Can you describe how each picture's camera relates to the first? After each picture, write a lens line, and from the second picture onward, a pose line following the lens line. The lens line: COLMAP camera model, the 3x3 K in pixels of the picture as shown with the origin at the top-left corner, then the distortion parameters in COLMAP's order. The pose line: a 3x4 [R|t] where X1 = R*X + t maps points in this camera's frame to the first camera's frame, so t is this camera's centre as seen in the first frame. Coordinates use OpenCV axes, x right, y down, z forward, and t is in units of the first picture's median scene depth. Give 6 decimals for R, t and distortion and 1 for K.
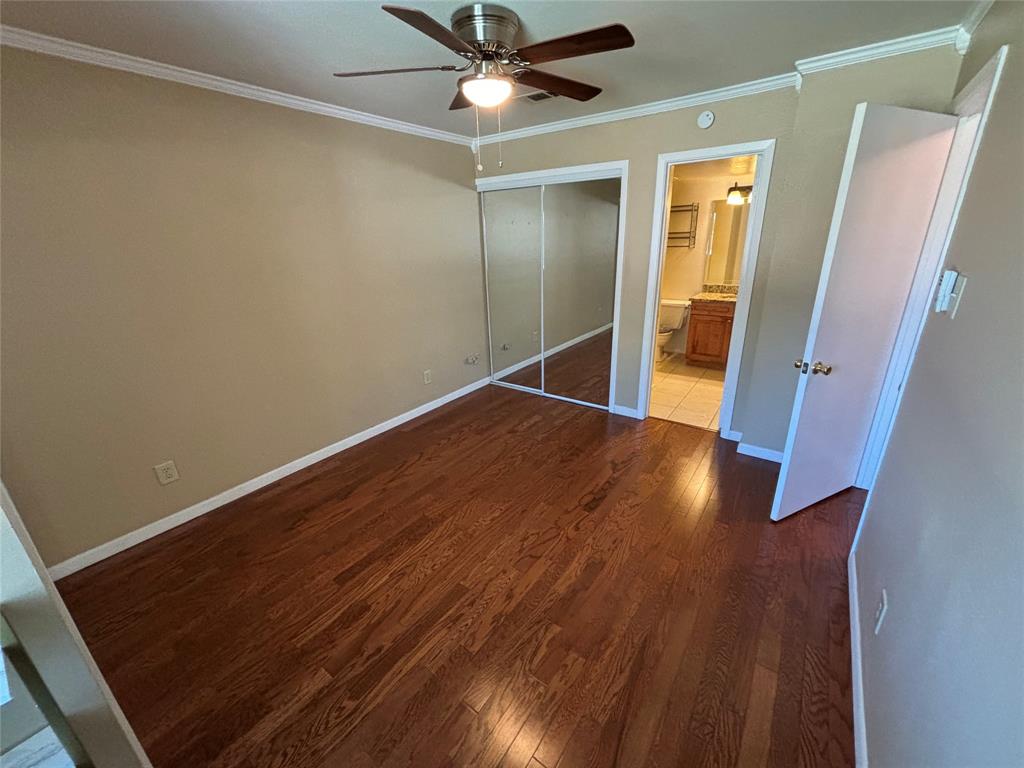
lens RADIAL K [[410.1, 0, 507.9], [0, 410.1, 379.4], [0, 0, 1]] dist [0.003761, -0.001950]
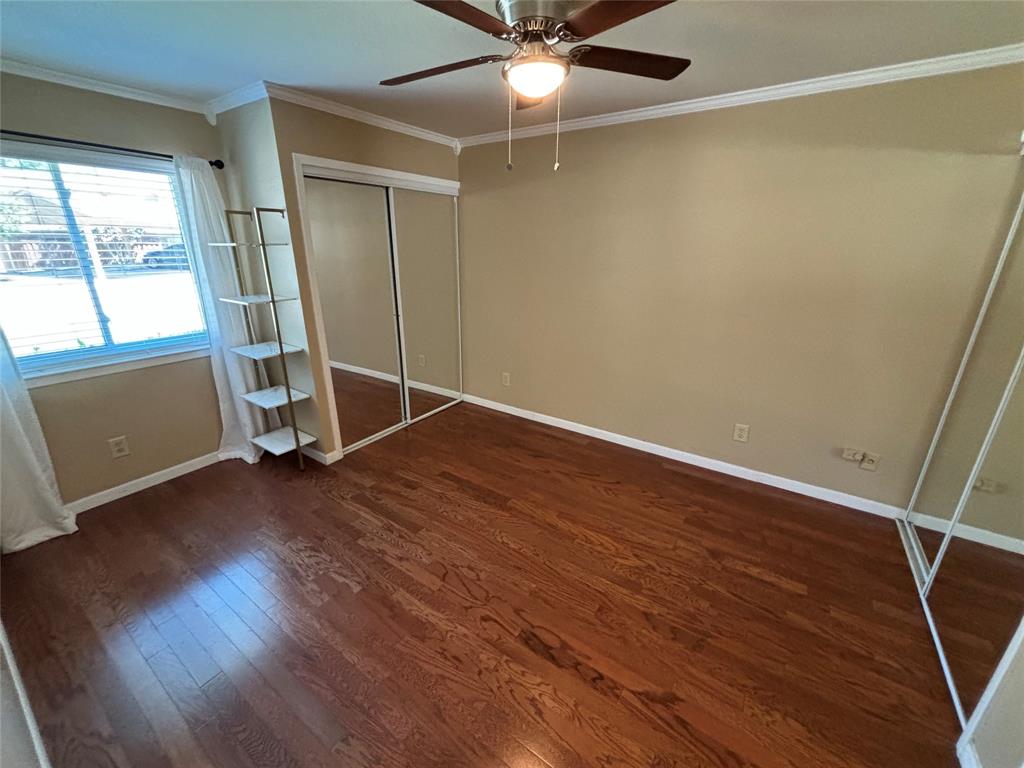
lens RADIAL K [[410.1, 0, 513.7], [0, 410.1, 380.1], [0, 0, 1]] dist [0.003761, -0.001950]
pose [[0.050338, 0.351477, -0.934842, 0.681195], [-0.338145, 0.886745, 0.315185, -0.284953], [0.939747, 0.300246, 0.163487, 0.710463]]
